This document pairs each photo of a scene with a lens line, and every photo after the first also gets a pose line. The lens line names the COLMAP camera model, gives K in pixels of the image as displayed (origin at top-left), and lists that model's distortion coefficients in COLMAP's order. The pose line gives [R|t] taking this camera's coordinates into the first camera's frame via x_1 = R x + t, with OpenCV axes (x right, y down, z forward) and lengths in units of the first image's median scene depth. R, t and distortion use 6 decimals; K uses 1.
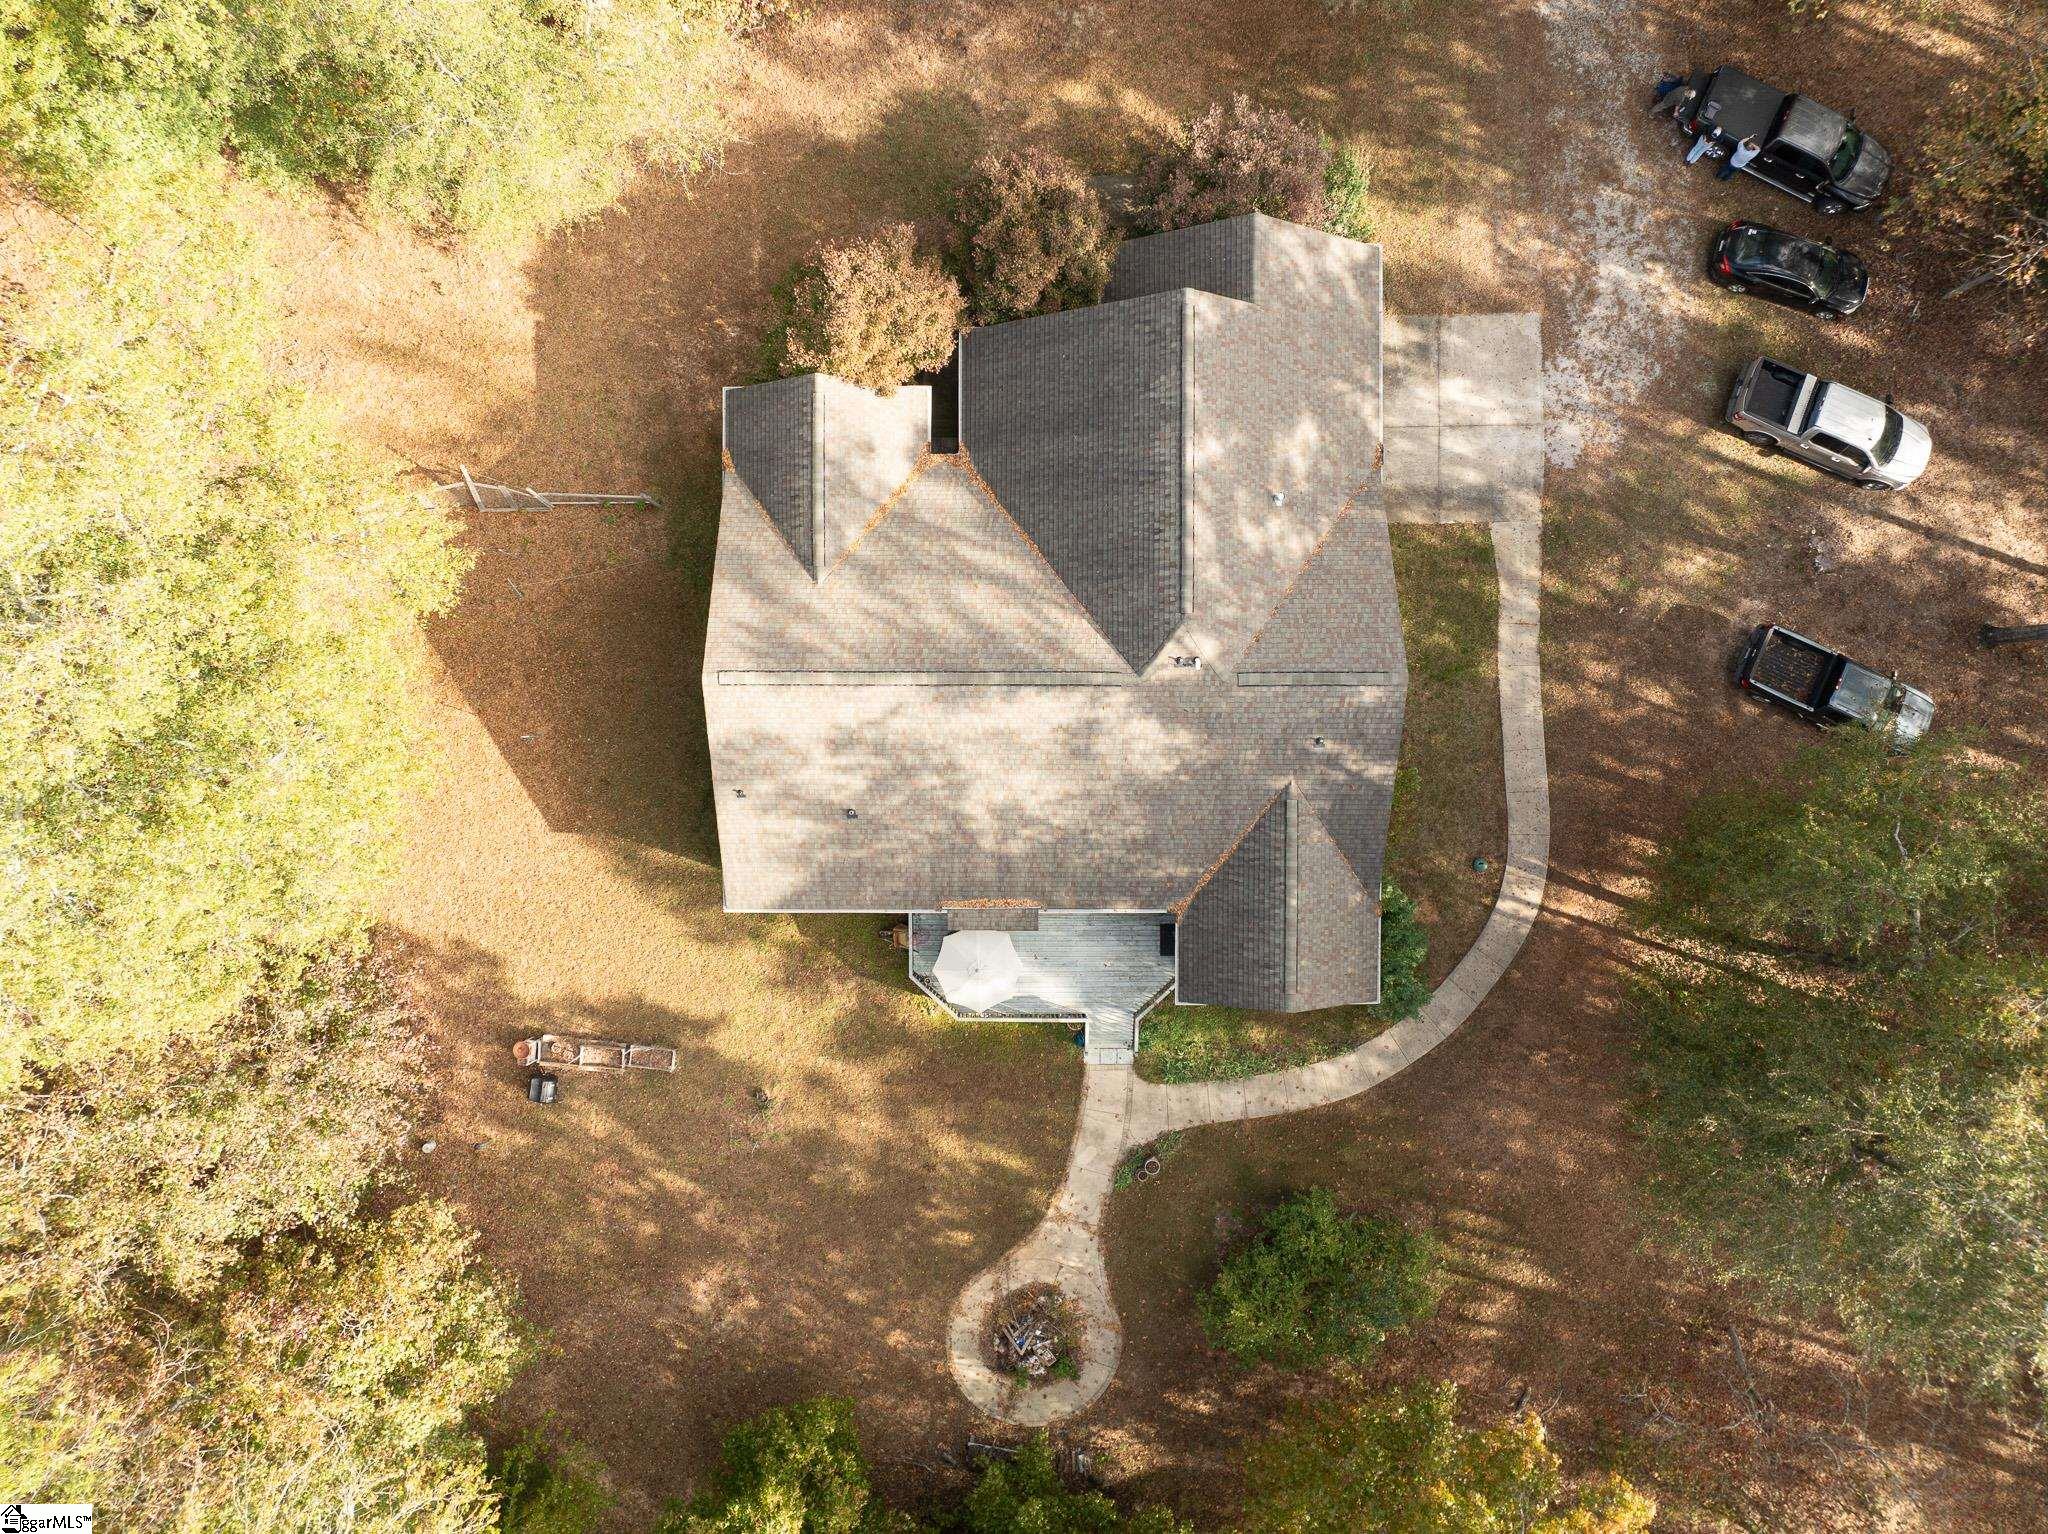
lens RADIAL K [[1444.5, 0, 1026.8], [0, 1444.5, 768.8], [0, 0, 1]] dist [-0.041284, 0.000921]
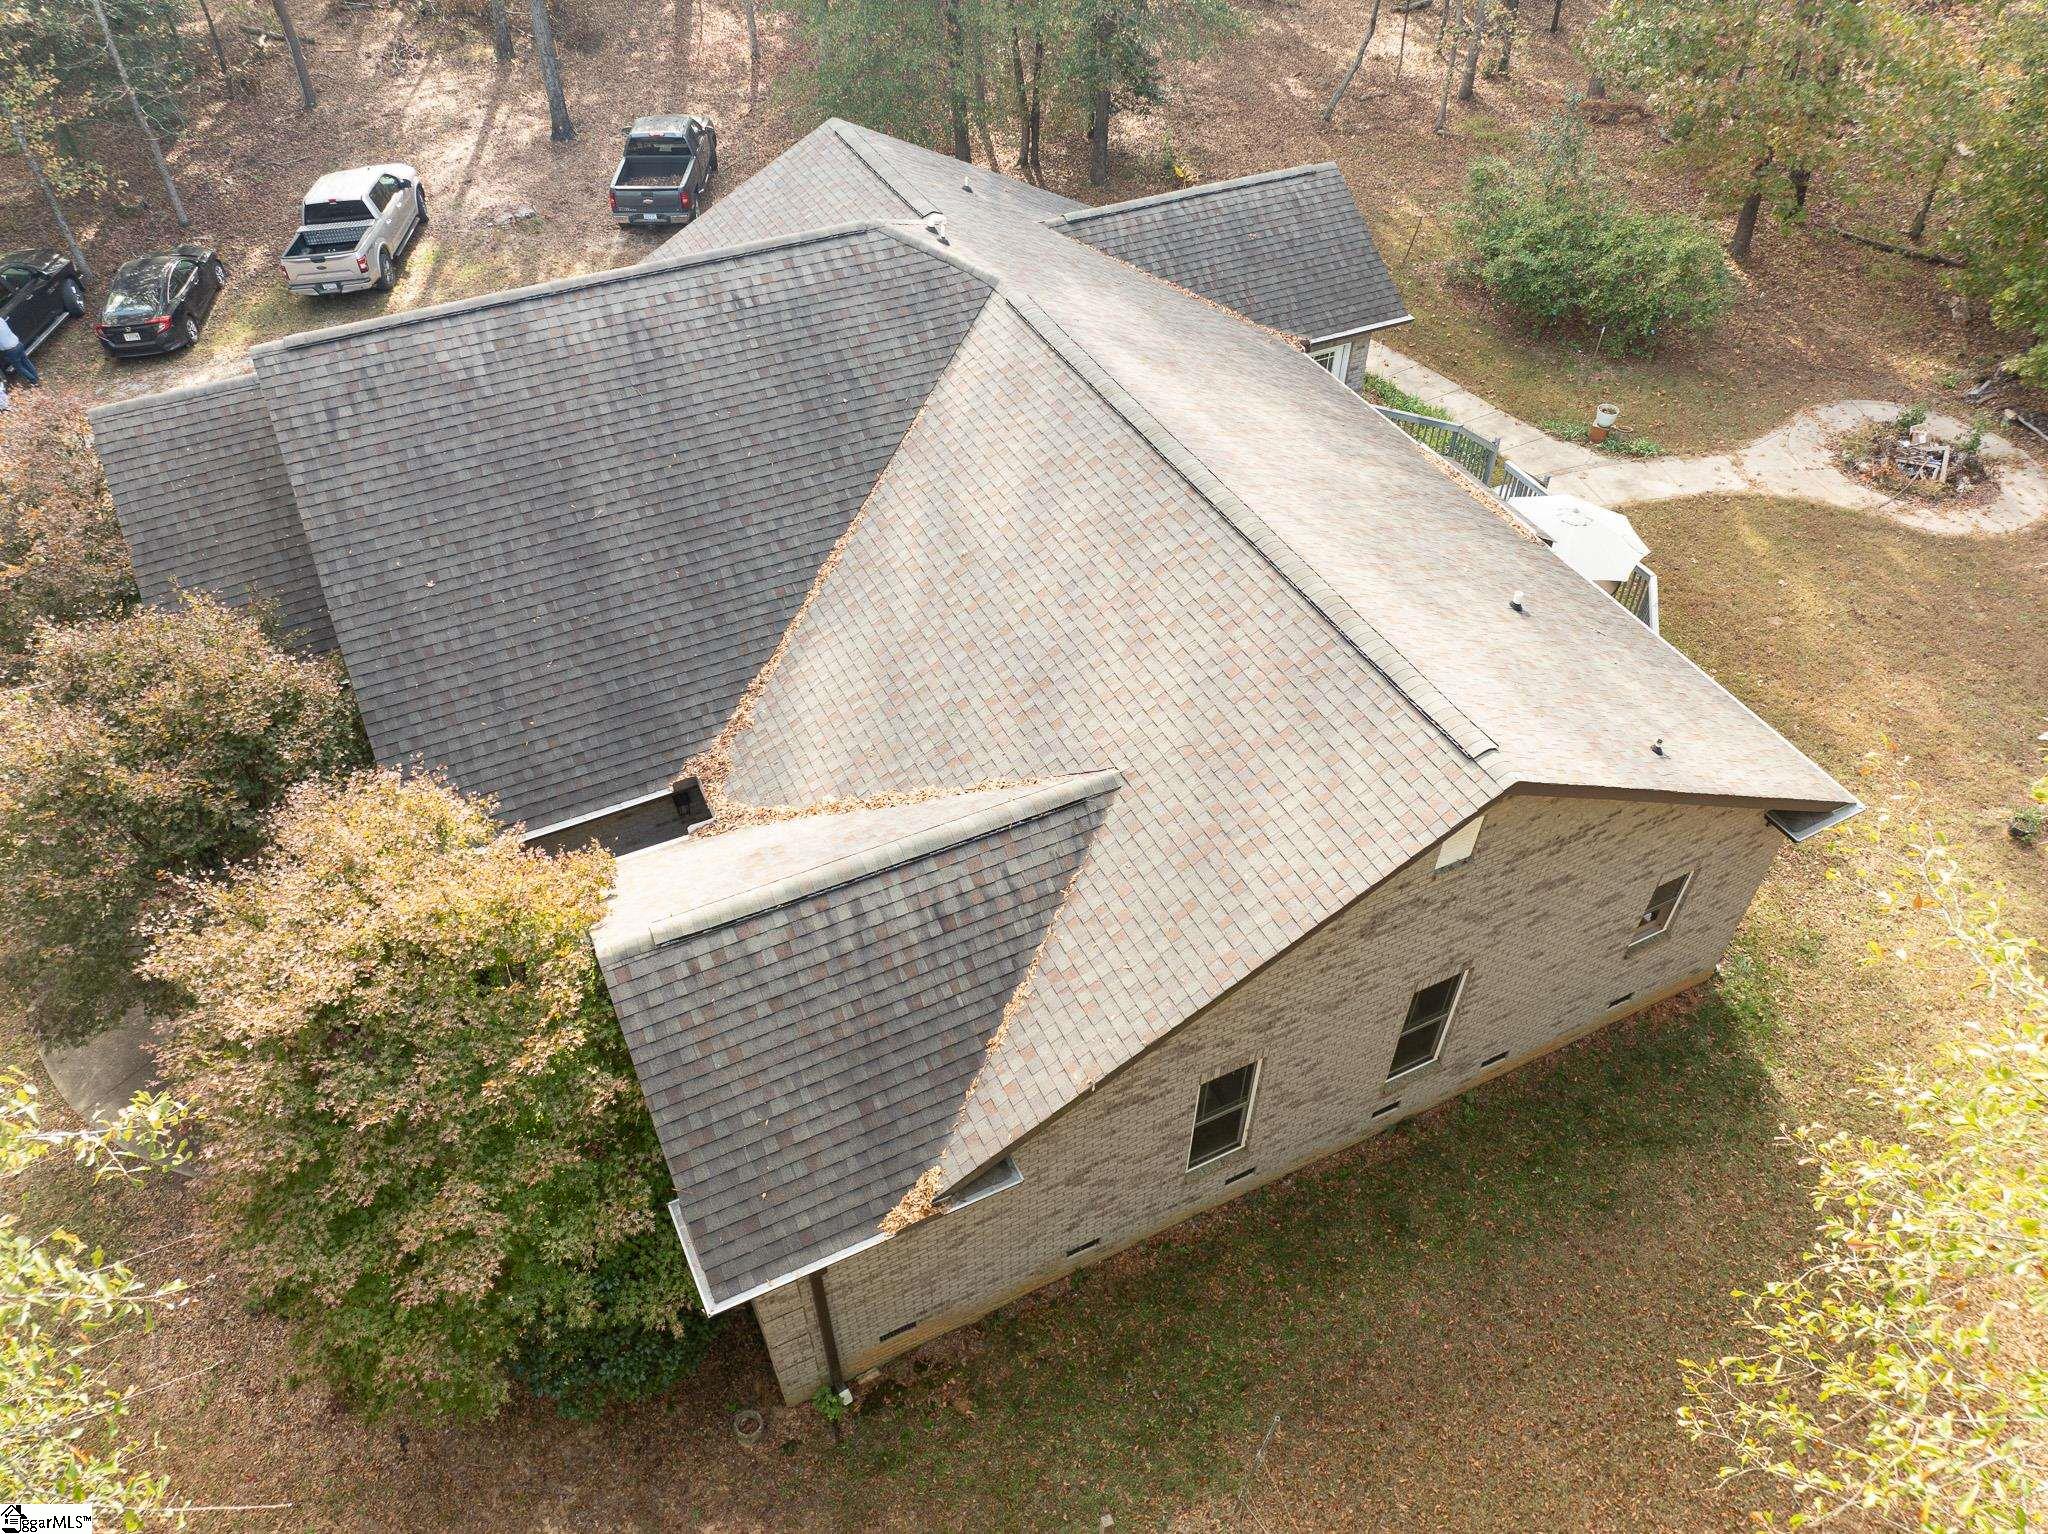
lens RADIAL K [[1444.5, 0, 1027.3], [0, 1444.5, 759.2], [0, 0, 1]] dist [-0.041284, 0.000921]
pose [[-0.434007, -0.636992, 0.637086, -0.333582], [0.900909, -0.307596, 0.306183, -0.235931], [0.000929, 0.706842, 0.707371, 0.620720]]
